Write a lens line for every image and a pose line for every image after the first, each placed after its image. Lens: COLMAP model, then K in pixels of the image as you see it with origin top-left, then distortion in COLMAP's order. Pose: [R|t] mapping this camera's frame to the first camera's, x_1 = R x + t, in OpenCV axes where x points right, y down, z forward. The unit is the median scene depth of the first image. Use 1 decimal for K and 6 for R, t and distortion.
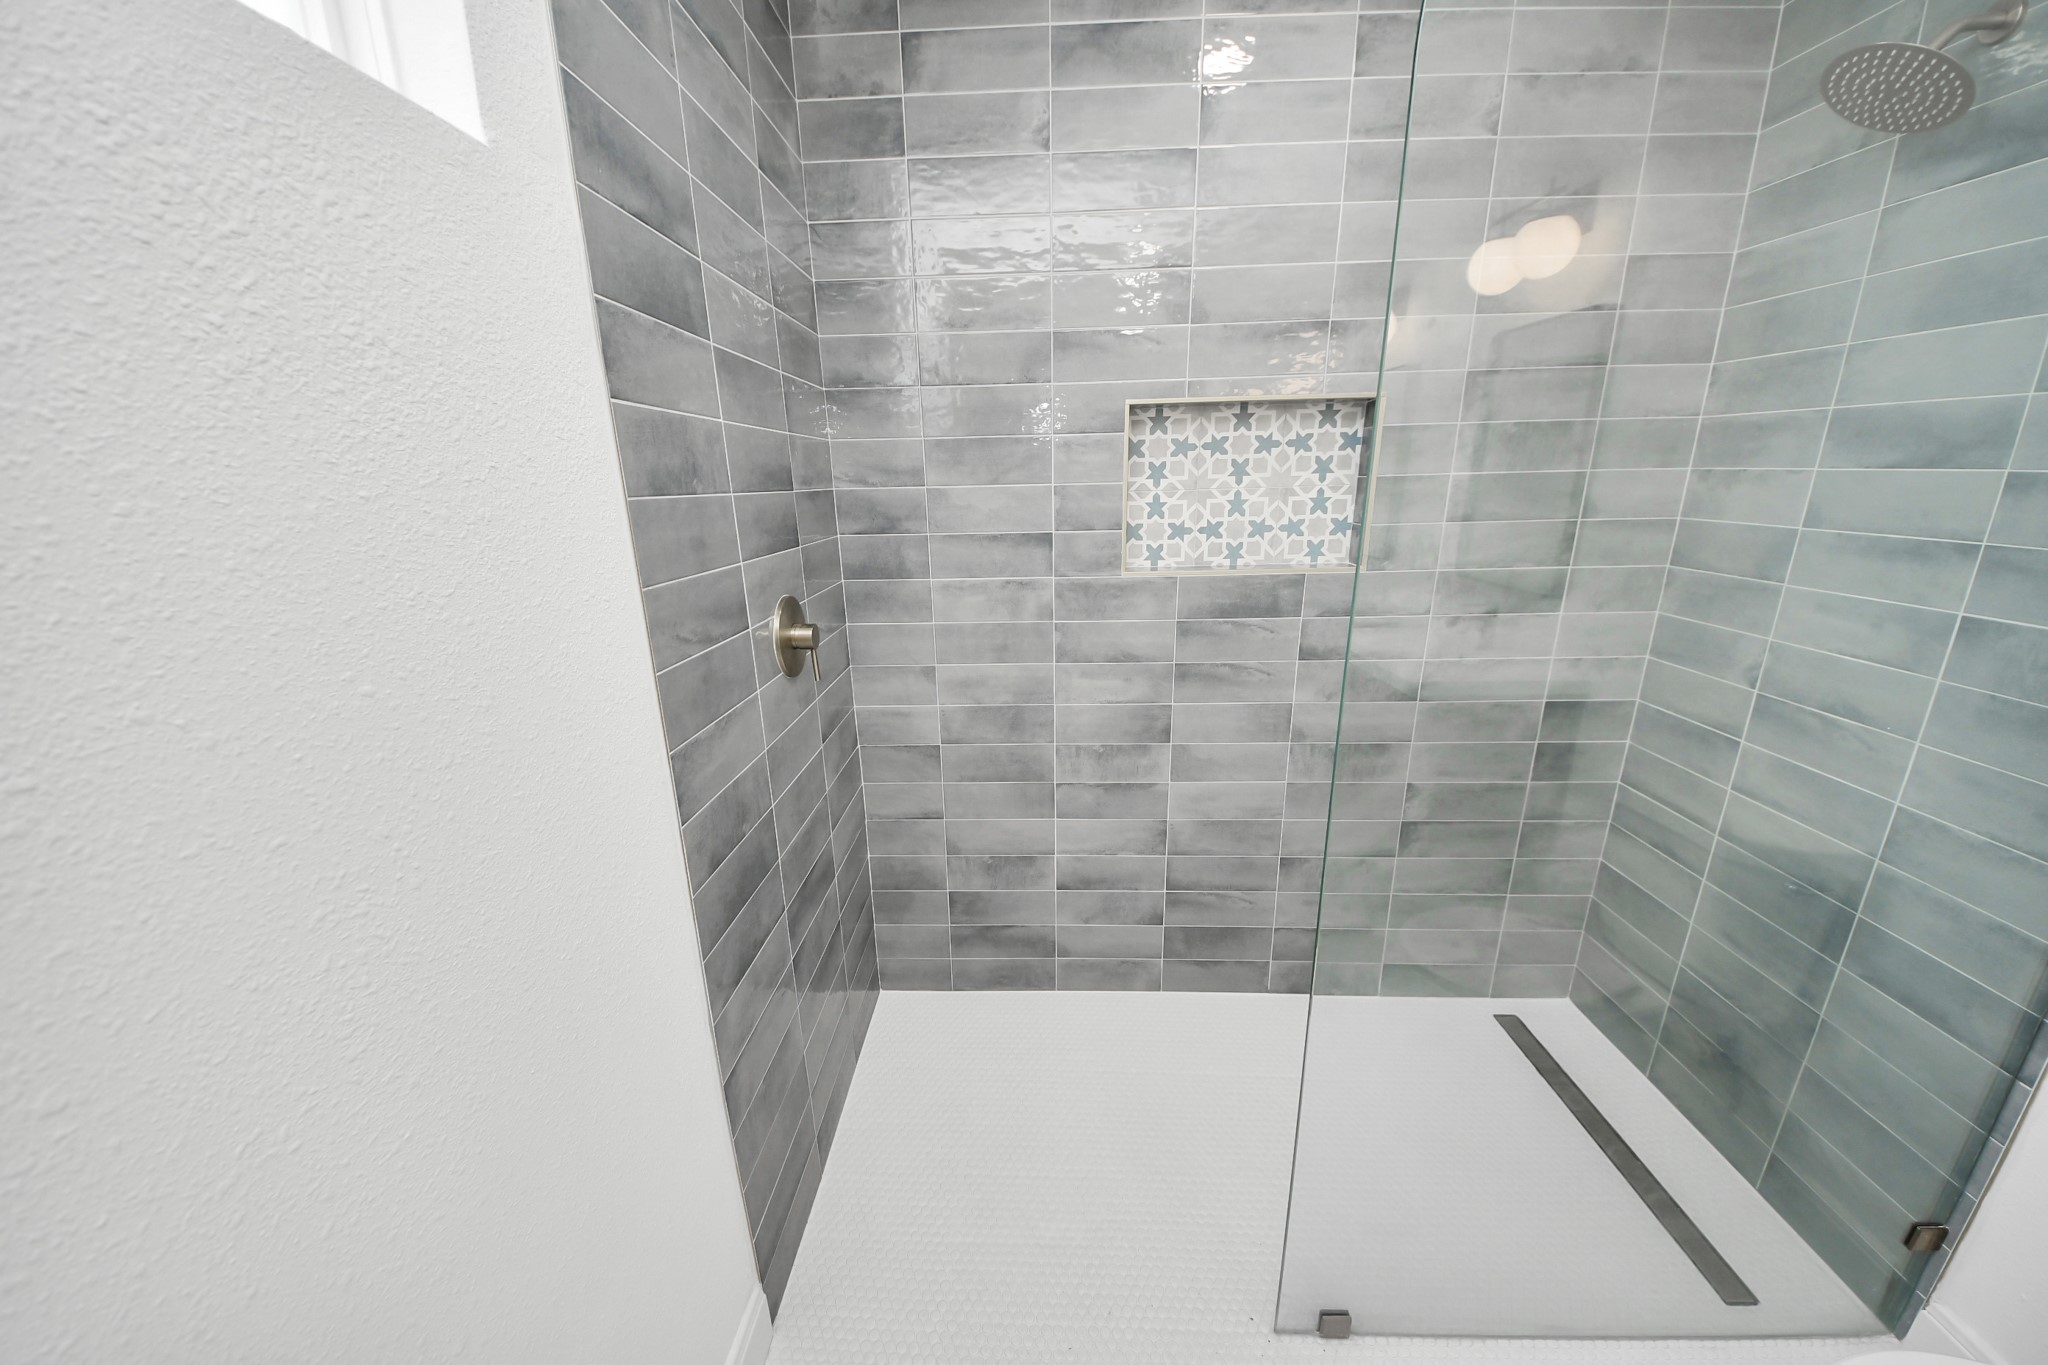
lens RADIAL K [[716.8, 0, 1067.2], [0, 716.8, 734.6], [0, 0, 1]] dist [0.035902, -0.024249]
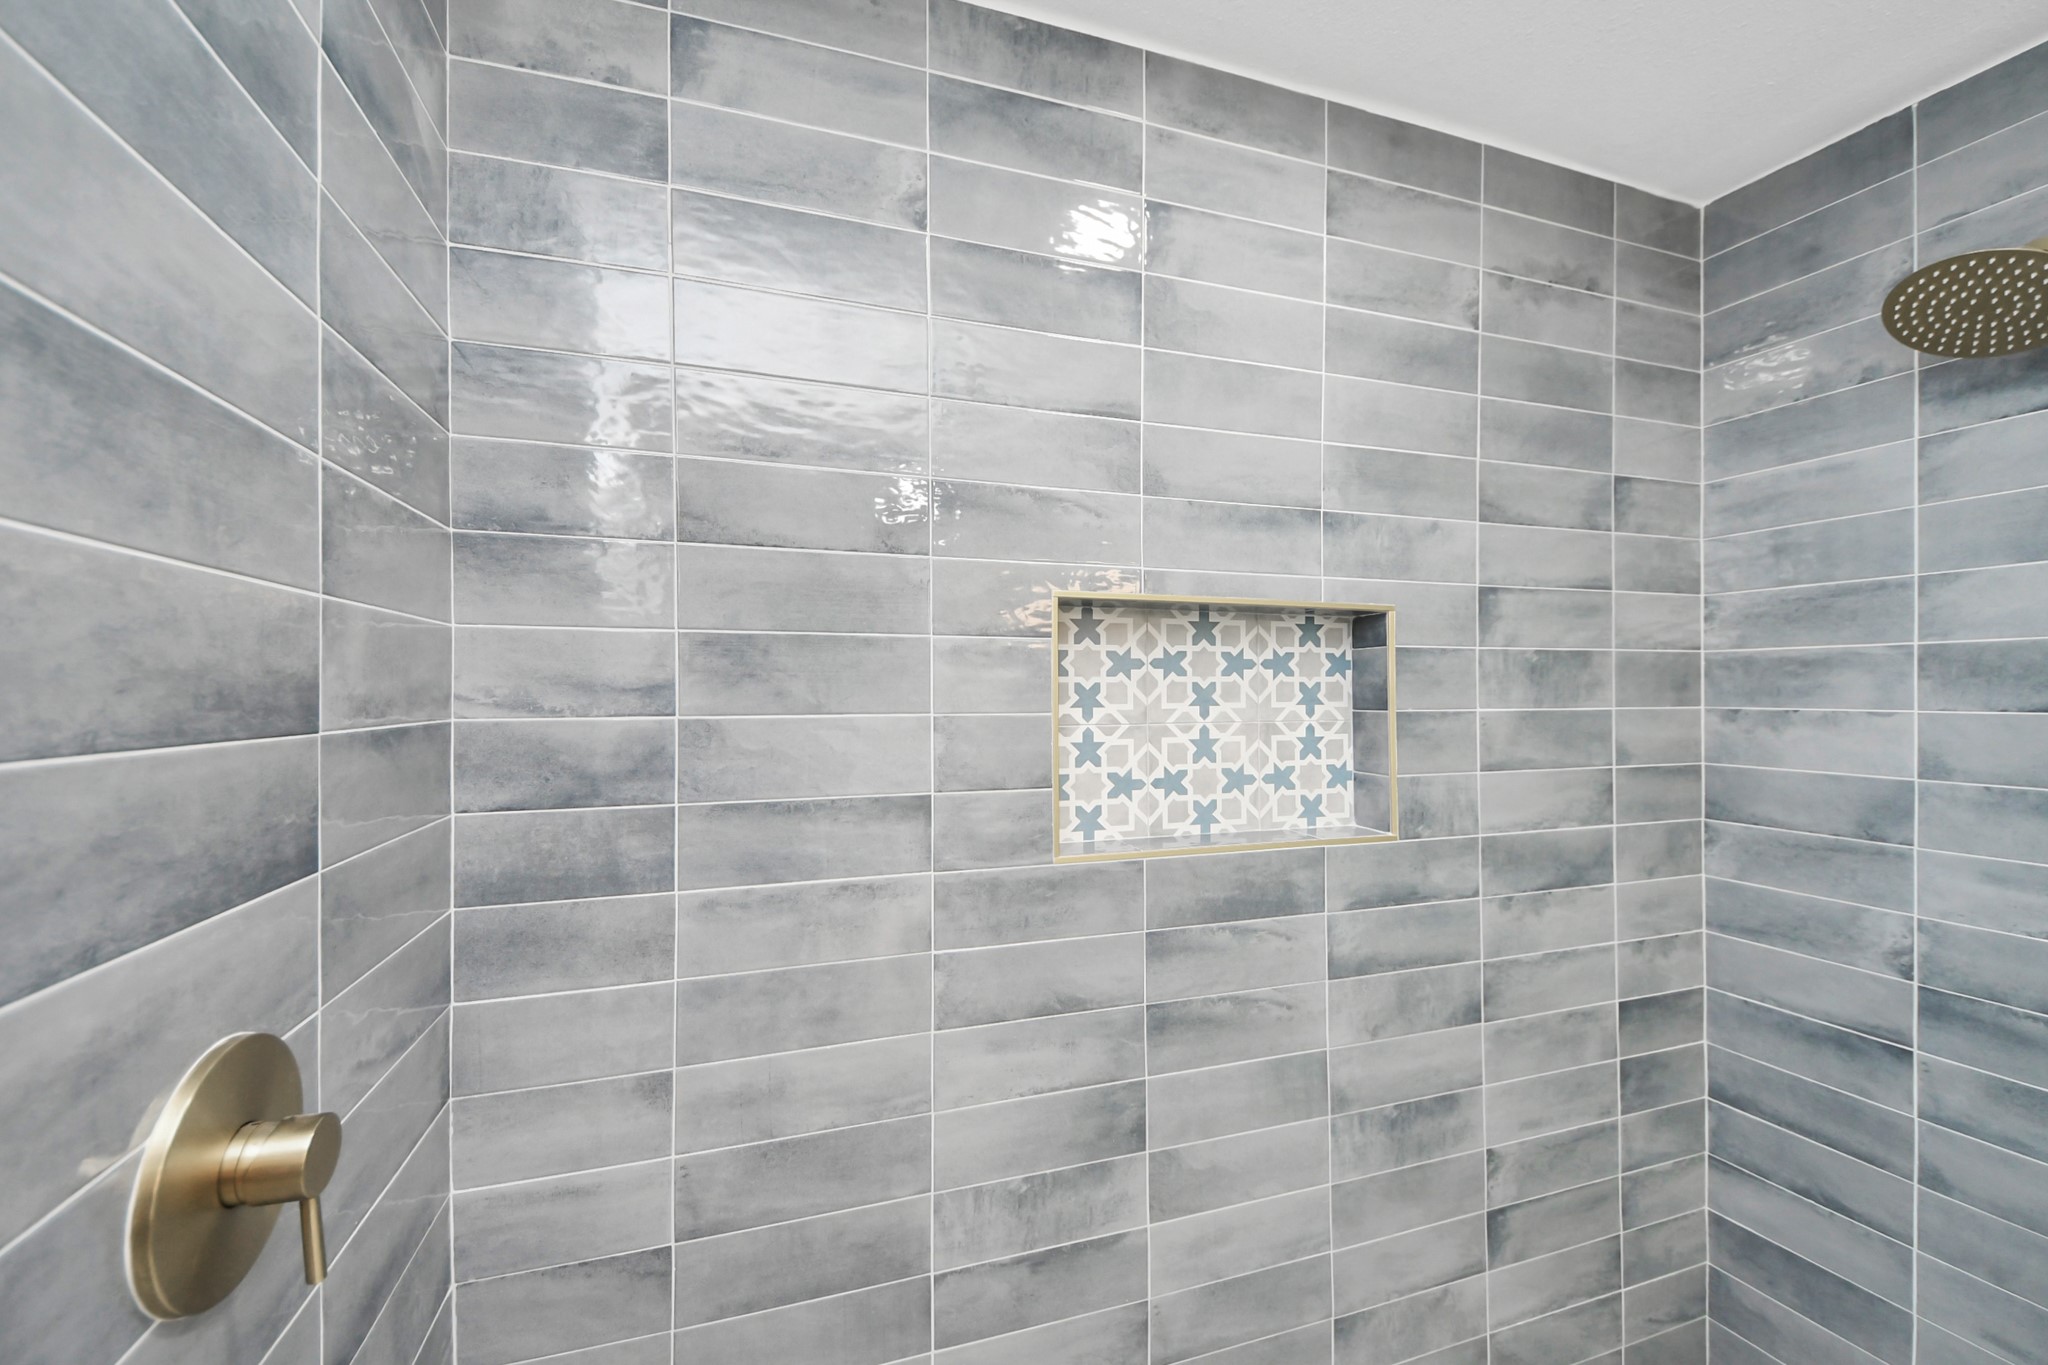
lens RADIAL K [[716.8, 0, 1067.2], [0, 716.8, 734.6], [0, 0, 1]] dist [0.035902, -0.024249]
pose [[0.923711, -0.002026, 0.383084, -0.140263], [0.112786, 0.957103, -0.266895, -0.168026], [-0.366110, 0.289741, 0.884315, 0.459581]]
